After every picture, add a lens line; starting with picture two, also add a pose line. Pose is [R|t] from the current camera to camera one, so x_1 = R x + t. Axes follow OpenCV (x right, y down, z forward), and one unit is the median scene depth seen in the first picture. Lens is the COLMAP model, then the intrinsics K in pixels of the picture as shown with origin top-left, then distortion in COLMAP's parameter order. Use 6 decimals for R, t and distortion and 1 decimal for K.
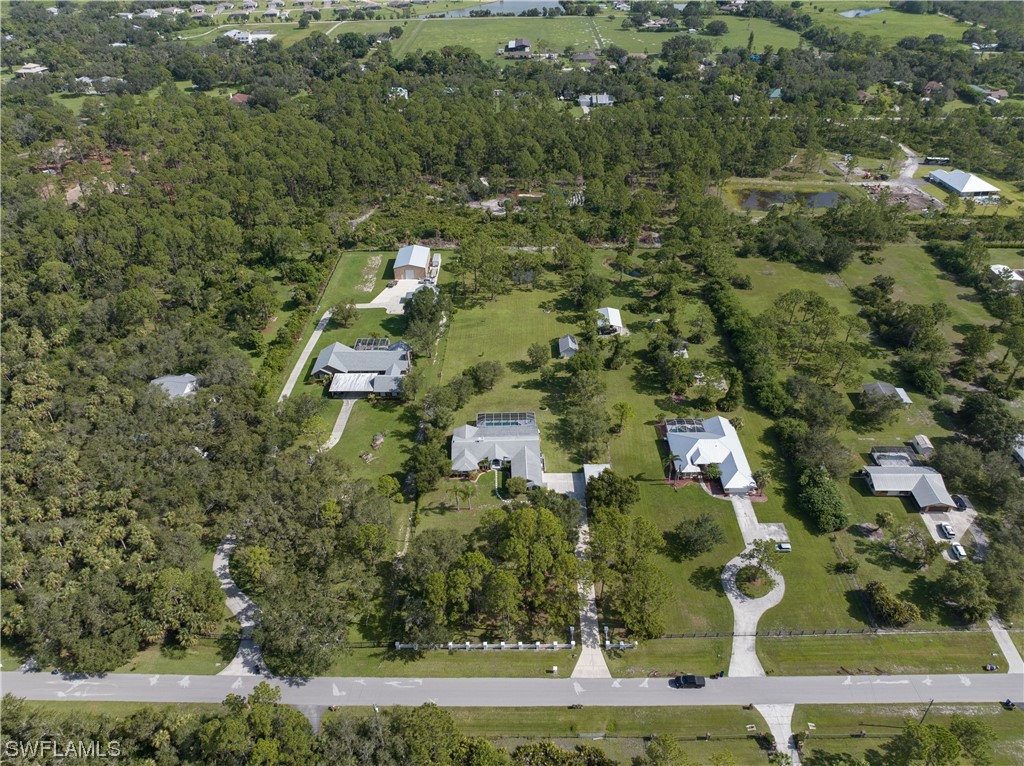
lens RADIAL K [[705.1, 0, 512.0], [0, 705.1, 383.0], [0, 0, 1]] dist [-0.054695, -0.000592]
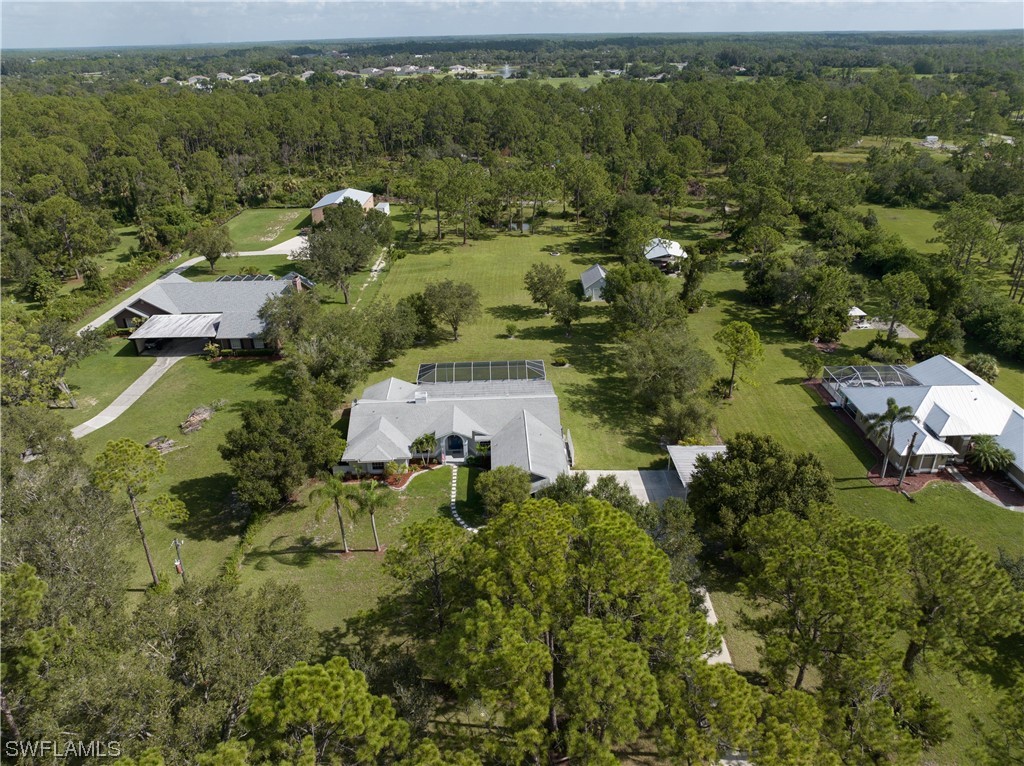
lens RADIAL K [[705.1, 0, 512.0], [0, 705.1, 383.0], [0, 0, 1]] dist [-0.054695, -0.000592]
pose [[0.999893, -0.007796, 0.012386, 0.006034], [0.009818, 0.984937, -0.172636, 0.140979], [-0.010853, 0.172739, 0.984908, 0.559310]]
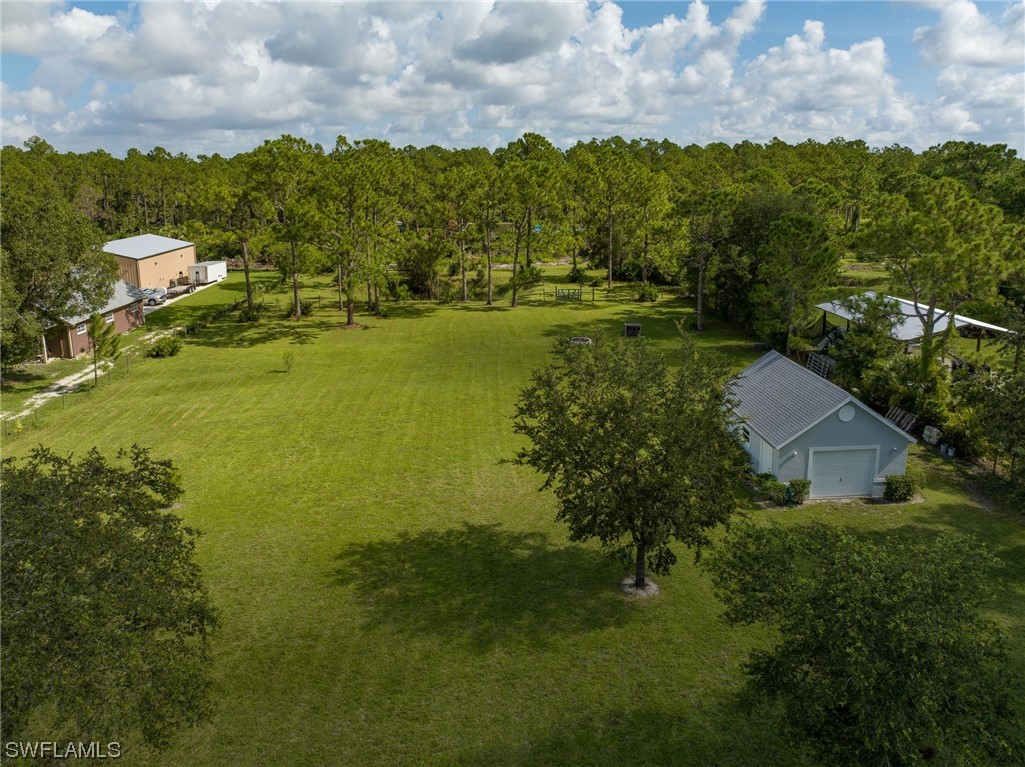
lens RADIAL K [[705.8, 0, 512.5], [0, 705.8, 383.5], [0, 0, 1]] dist [-0.054695, -0.000592]
pose [[0.997848, -0.017271, 0.063258, 0.016325], [0.037987, 0.938581, -0.342962, -0.015479], [-0.053450, 0.344627, 0.937217, 1.028035]]
